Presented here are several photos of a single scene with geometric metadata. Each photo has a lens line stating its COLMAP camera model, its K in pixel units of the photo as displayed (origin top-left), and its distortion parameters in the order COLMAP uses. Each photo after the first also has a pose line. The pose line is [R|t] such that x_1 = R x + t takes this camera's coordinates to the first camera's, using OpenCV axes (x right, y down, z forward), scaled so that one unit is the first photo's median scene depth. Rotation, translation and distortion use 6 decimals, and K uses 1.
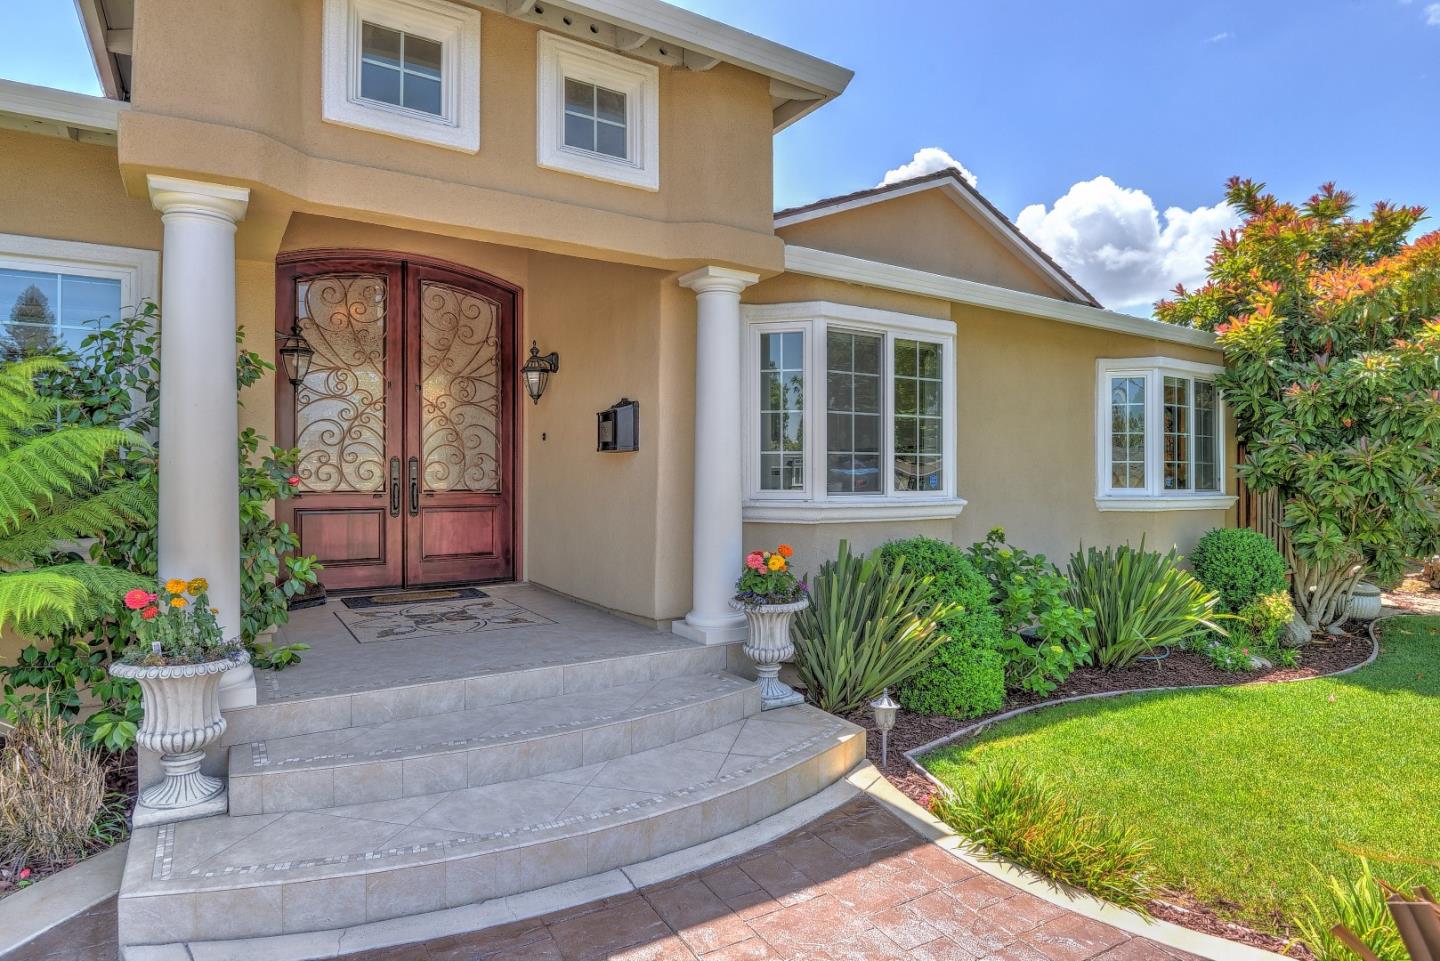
lens RADIAL K [[844.1, 0, 720.0], [0, 844.1, 480.5], [0, 0, 1]] dist [0.002440, 0.000194]
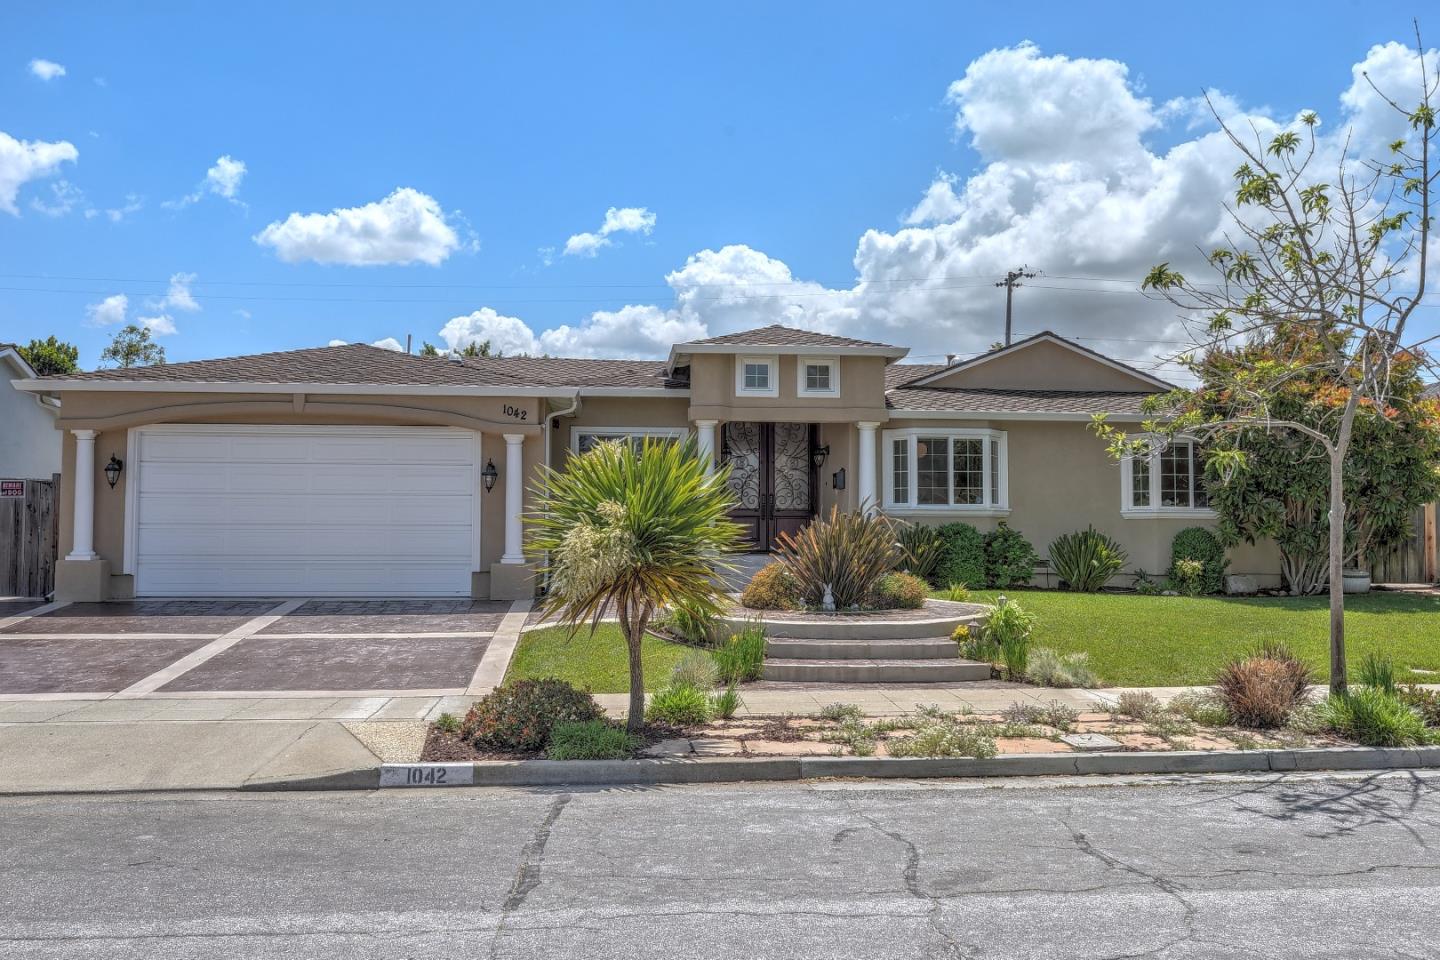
lens RADIAL K [[672.9, 0, 710.3], [0, 672.9, 478.8], [0, 0, 1]] dist [-0.025616, -0.000272]
pose [[0.889596, -0.021717, -0.456232, 0.456732], [-0.006516, 0.998164, -0.060220, 0.060580], [0.456702, 0.056544, 0.887821, -0.979691]]
